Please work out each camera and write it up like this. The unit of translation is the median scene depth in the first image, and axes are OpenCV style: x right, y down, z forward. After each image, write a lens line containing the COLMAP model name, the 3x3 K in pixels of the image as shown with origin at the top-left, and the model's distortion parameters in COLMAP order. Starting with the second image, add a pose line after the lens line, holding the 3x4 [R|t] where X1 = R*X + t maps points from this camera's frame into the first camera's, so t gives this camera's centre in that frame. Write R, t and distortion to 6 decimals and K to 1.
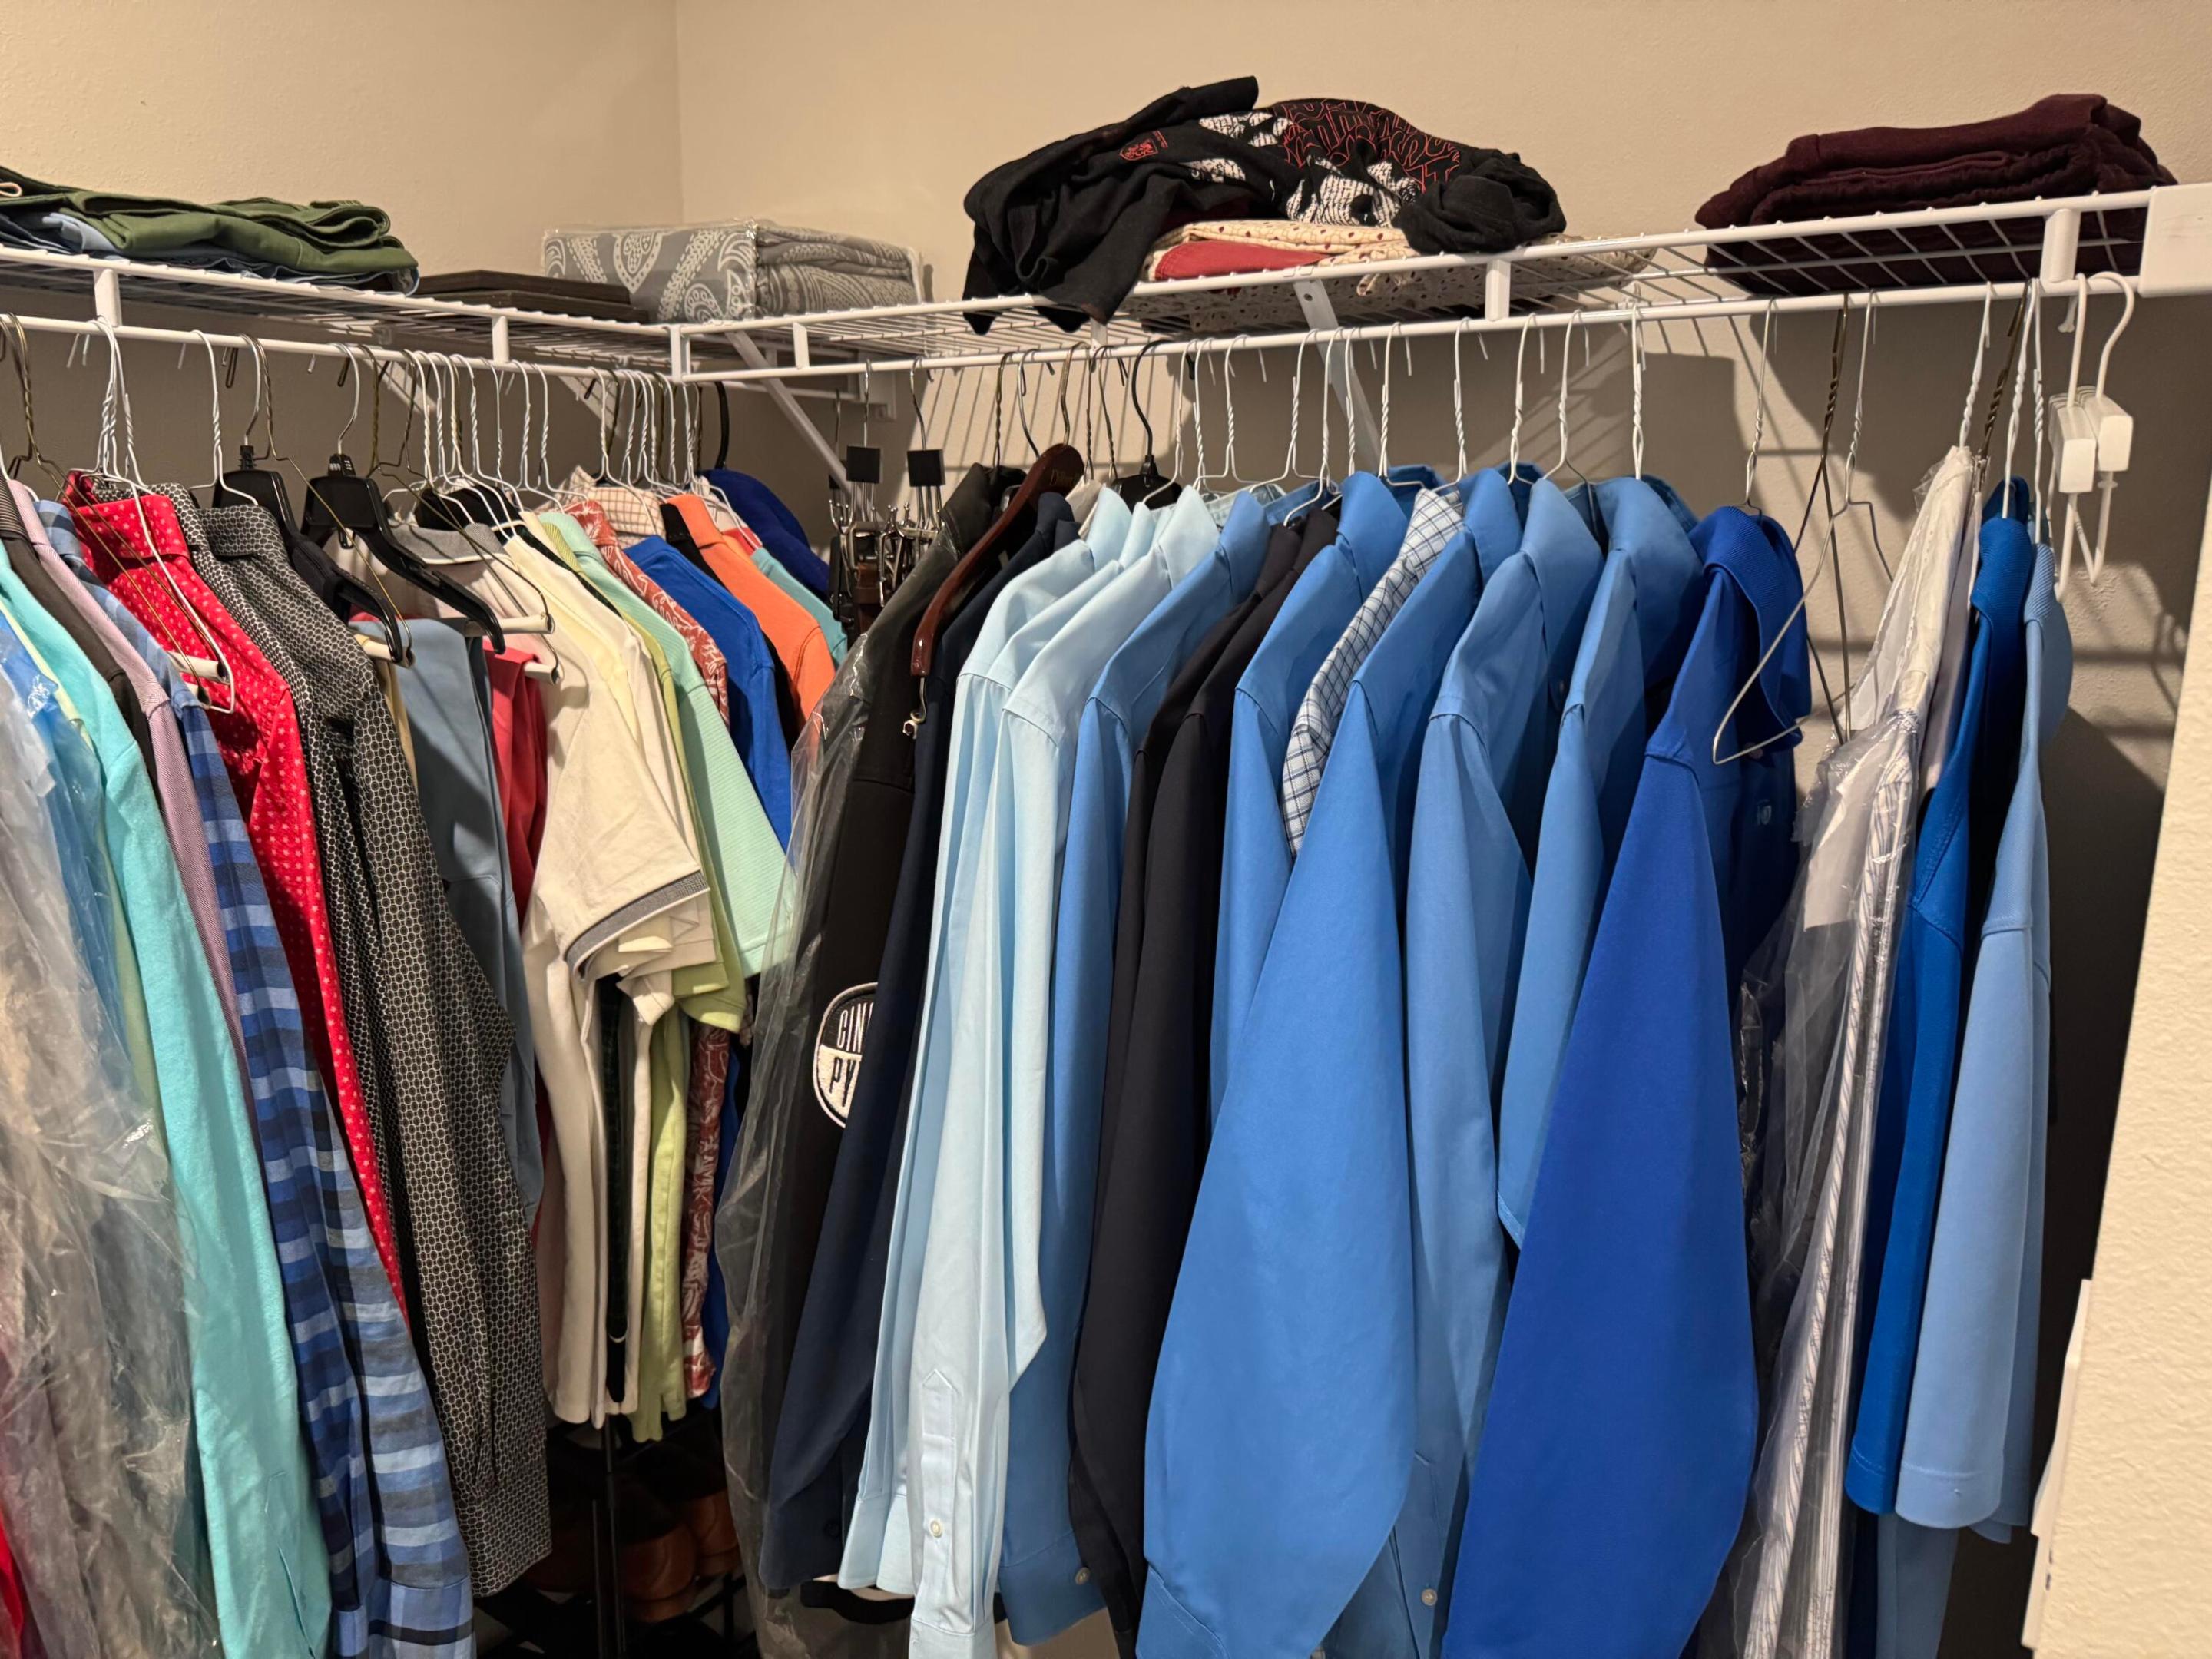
lens RADIAL K [[1551.5, 0, 1096.4], [0, 1551.5, 839.7], [0, 0, 1]] dist [0.023297, -0.036168]
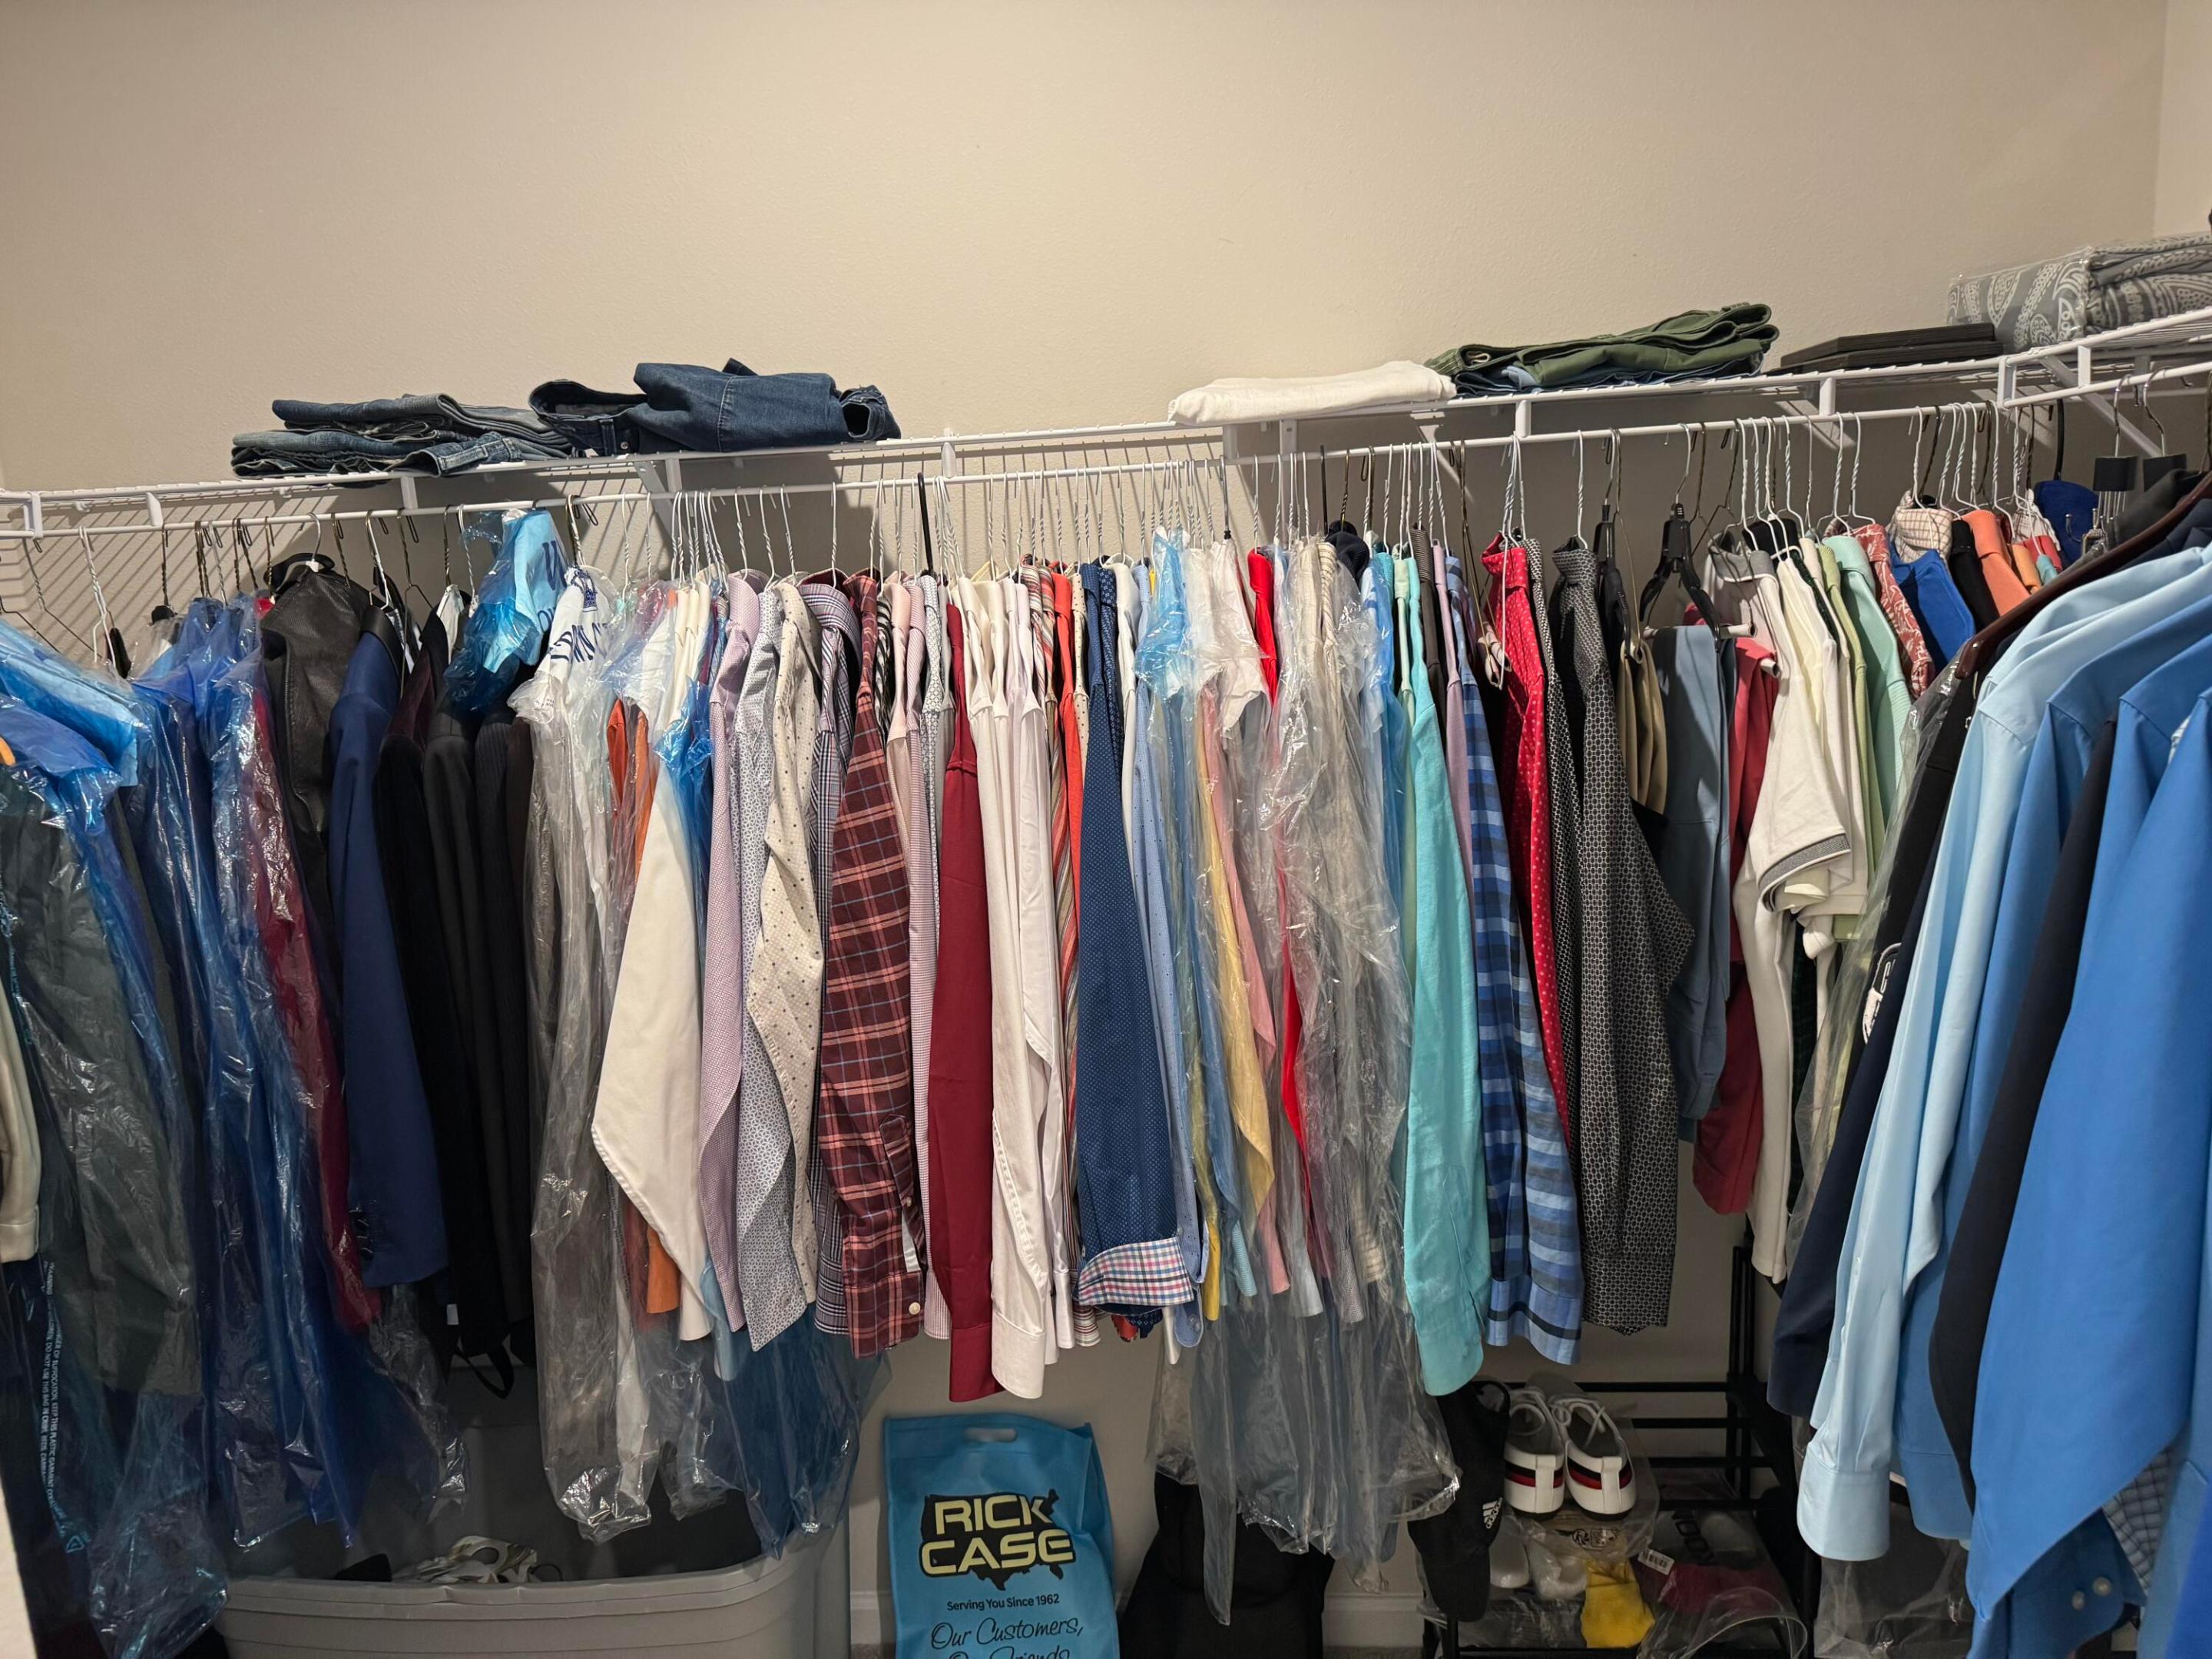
lens RADIAL K [[1551.5, 0, 1122.7], [0, 1551.5, 833.7], [0, 0, 1]] dist [0.023297, -0.036168]
pose [[0.516344, 0.115115, -0.848609, 0.522176], [-0.110366, 0.991606, 0.067360, -0.000109], [0.849240, 0.058877, 0.524714, -0.125307]]
